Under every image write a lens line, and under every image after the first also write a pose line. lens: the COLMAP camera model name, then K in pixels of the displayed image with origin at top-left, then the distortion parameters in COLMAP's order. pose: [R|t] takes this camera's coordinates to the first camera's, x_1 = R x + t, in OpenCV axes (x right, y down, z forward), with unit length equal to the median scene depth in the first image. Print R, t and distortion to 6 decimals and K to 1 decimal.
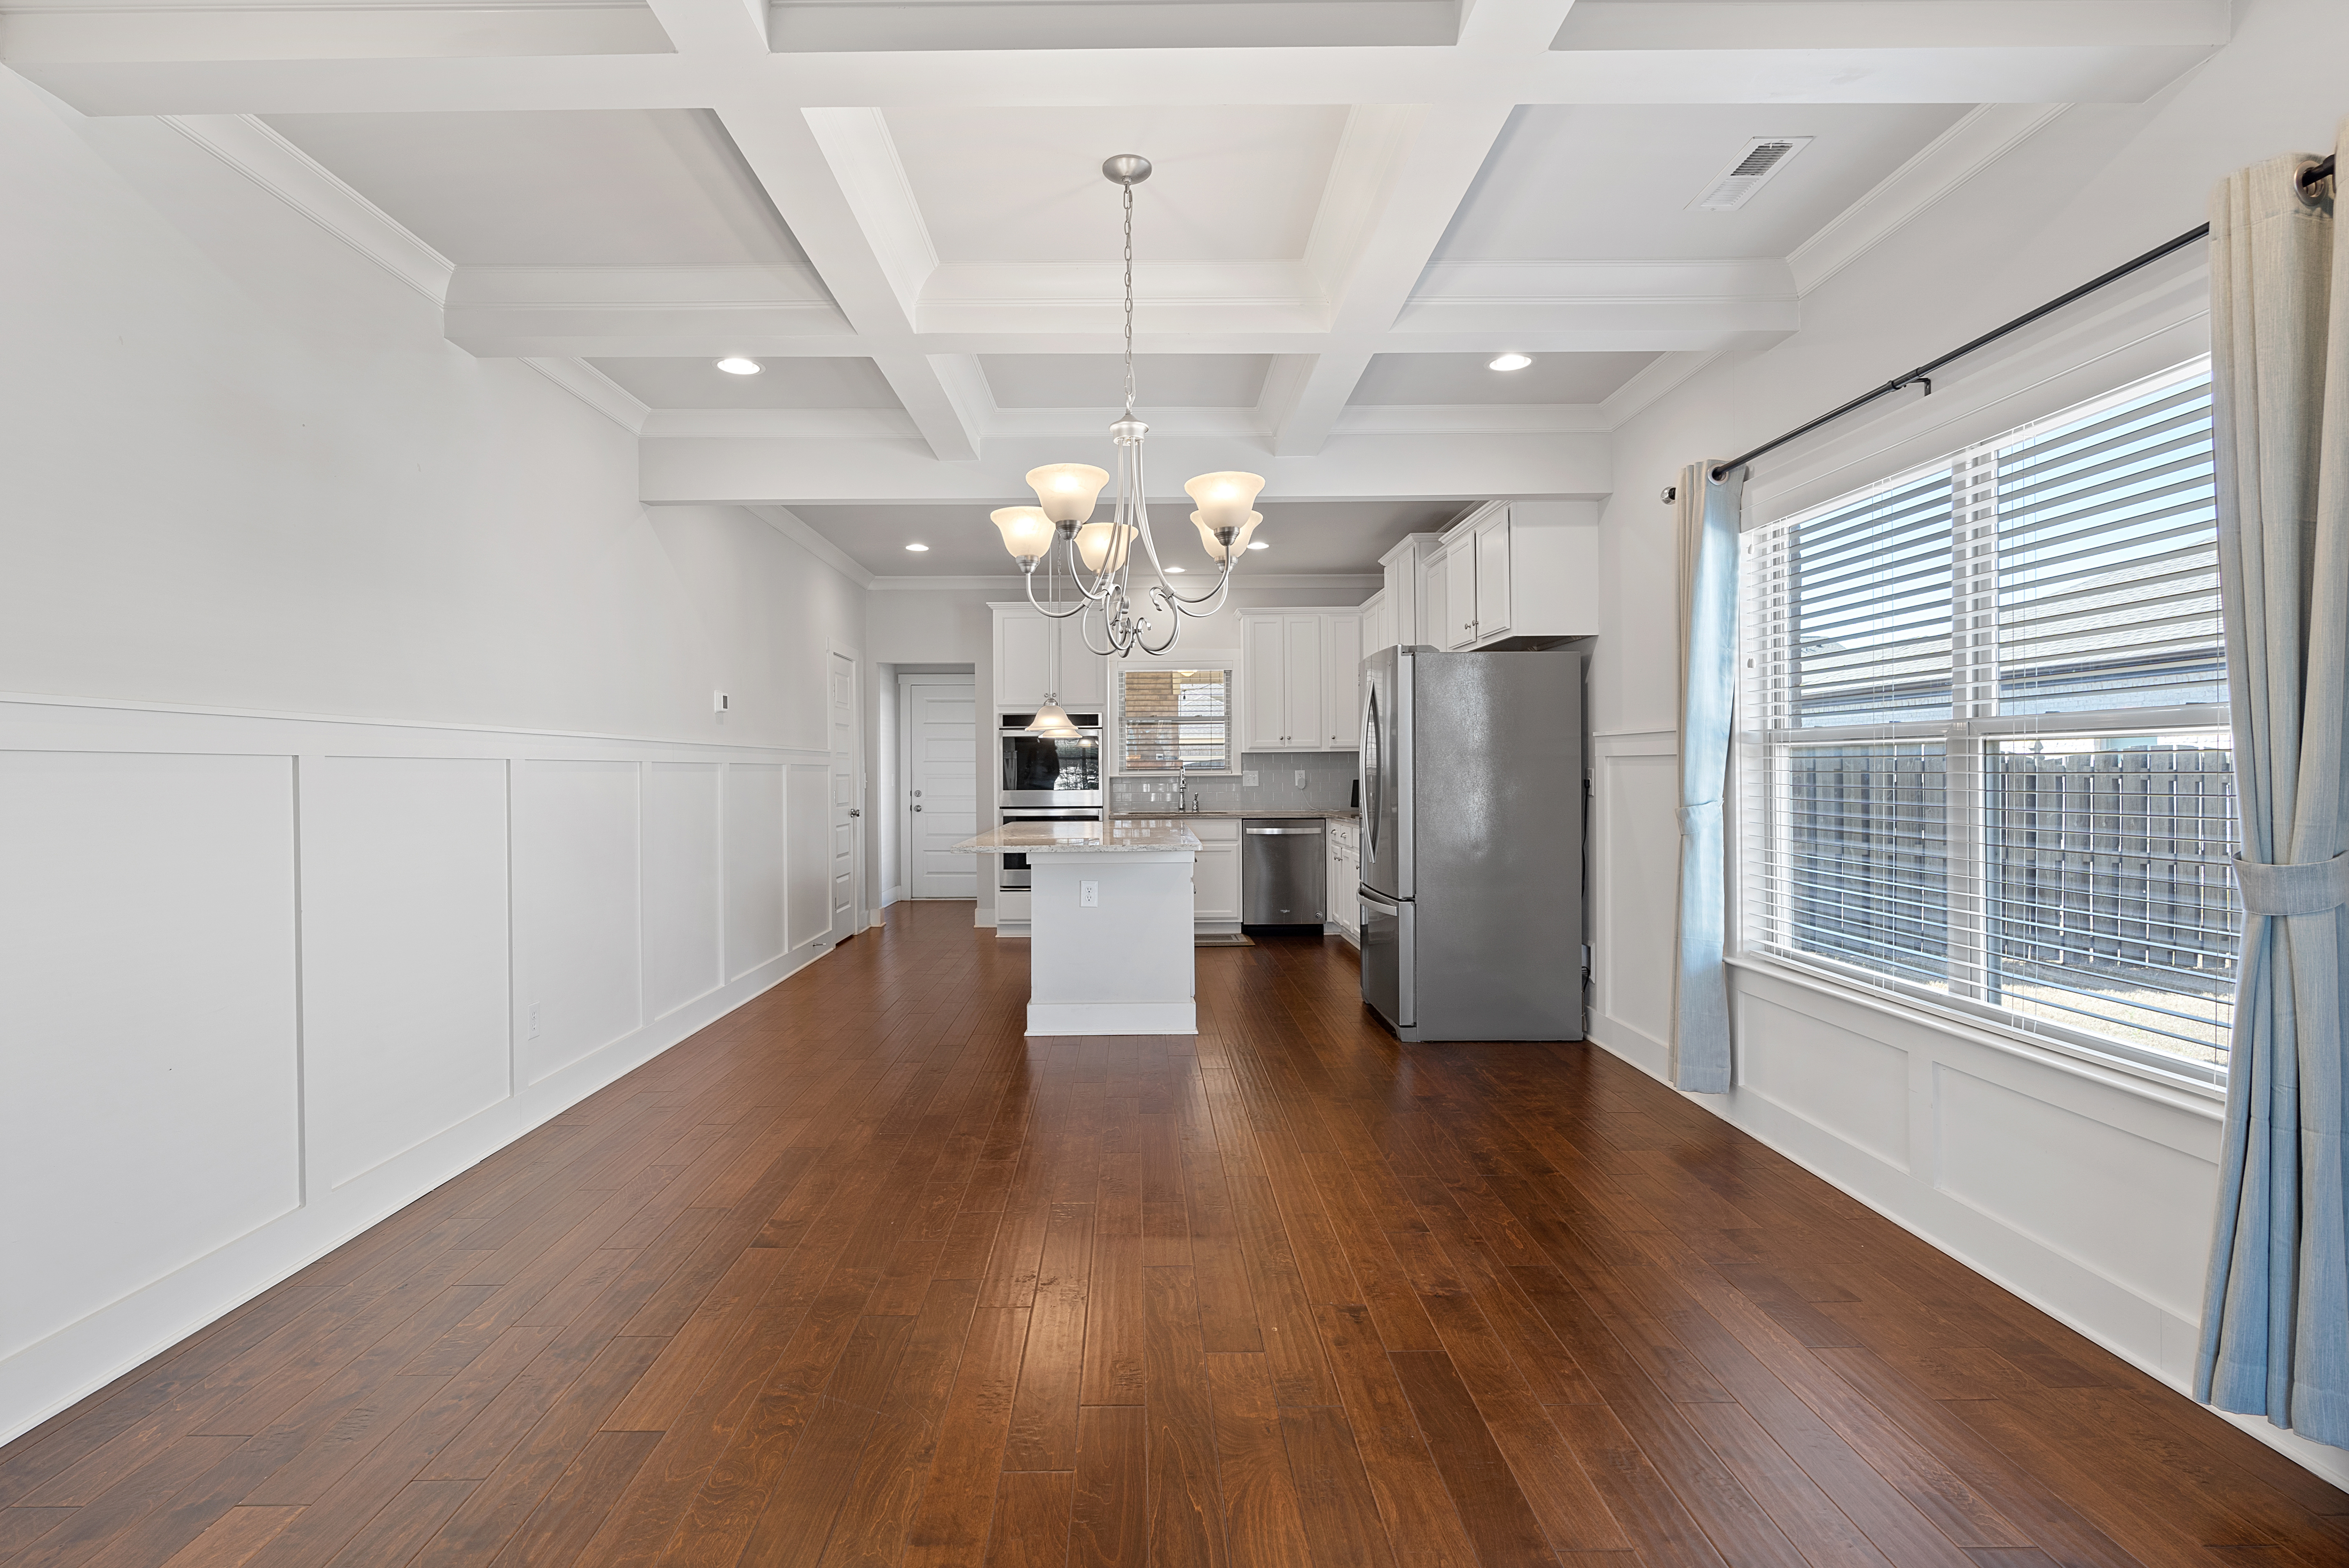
lens RADIAL K [[1099.3, 0, 1163.1], [0, 1099.3, 769.2], [0, 0, 1]] dist [-0.002454, -0.000133]
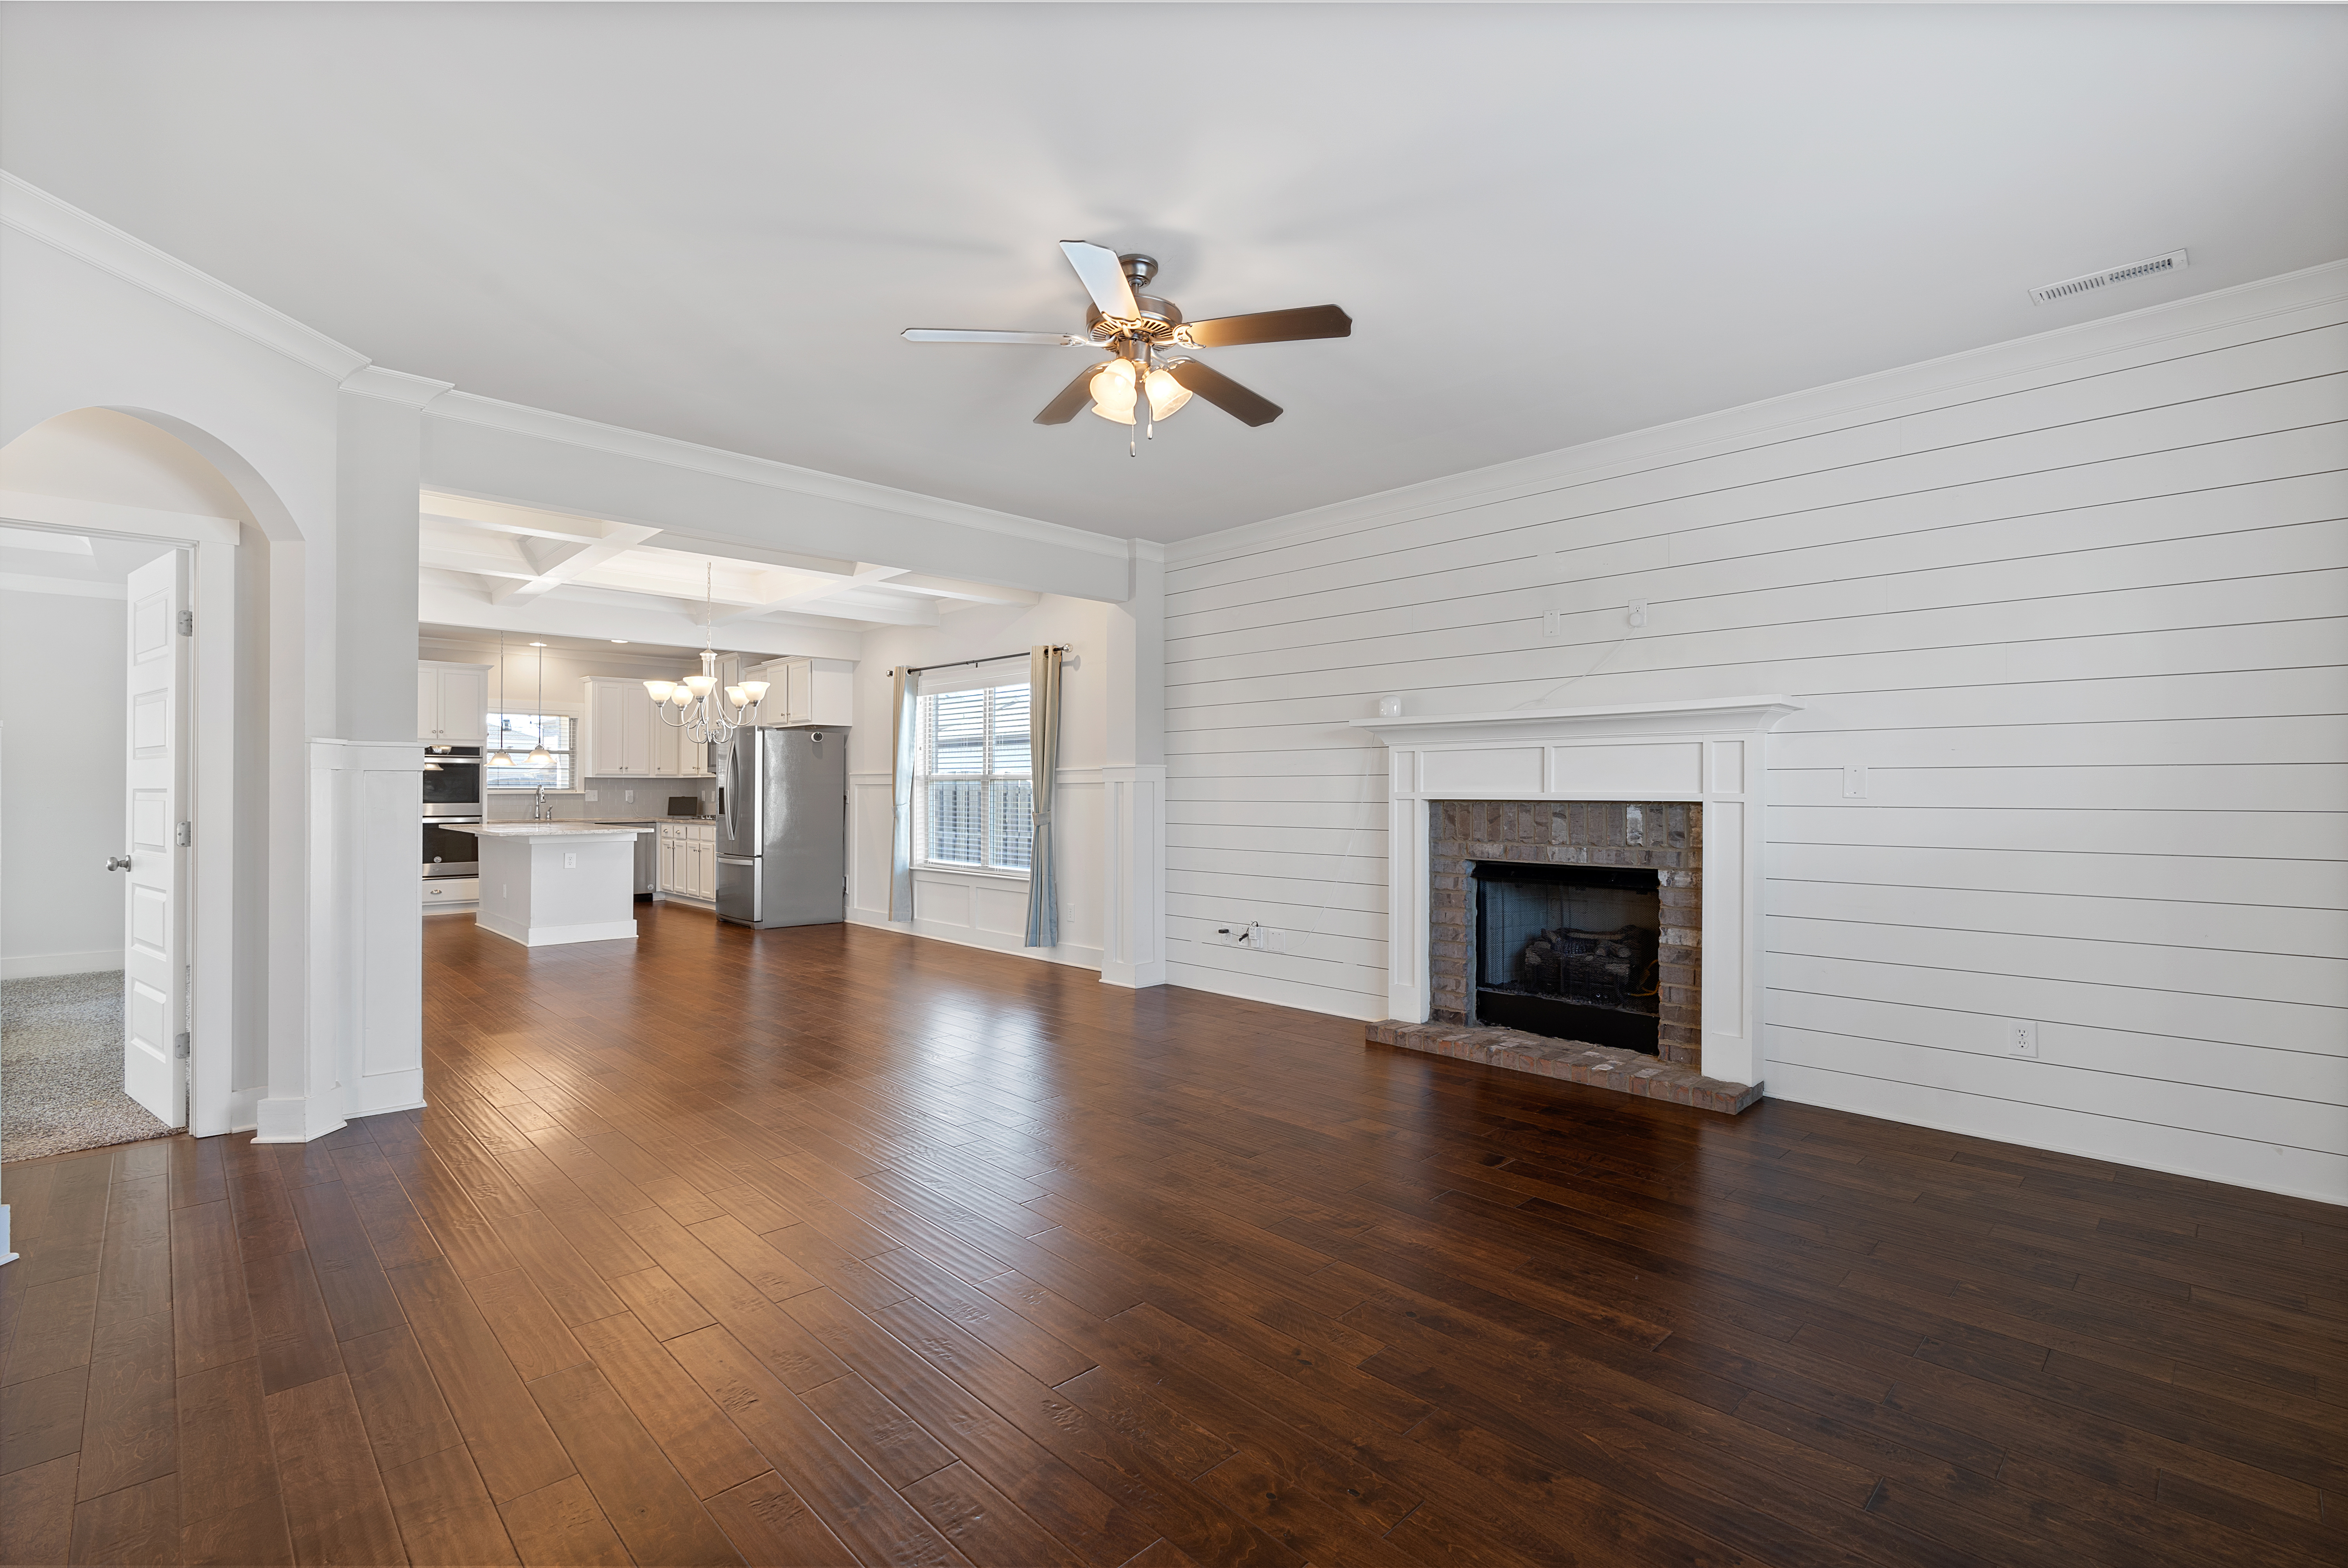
lens RADIAL K [[1065.8, 0, 1174.0], [0, 1065.8, 784.0], [0, 0, 1]] dist [-0.000913, -0.000077]
pose [[0.736639, 0.011627, 0.676186, -0.632170], [-0.006500, 0.999928, -0.010113, 0.004999], [-0.676255, 0.003054, 0.736661, -1.095179]]
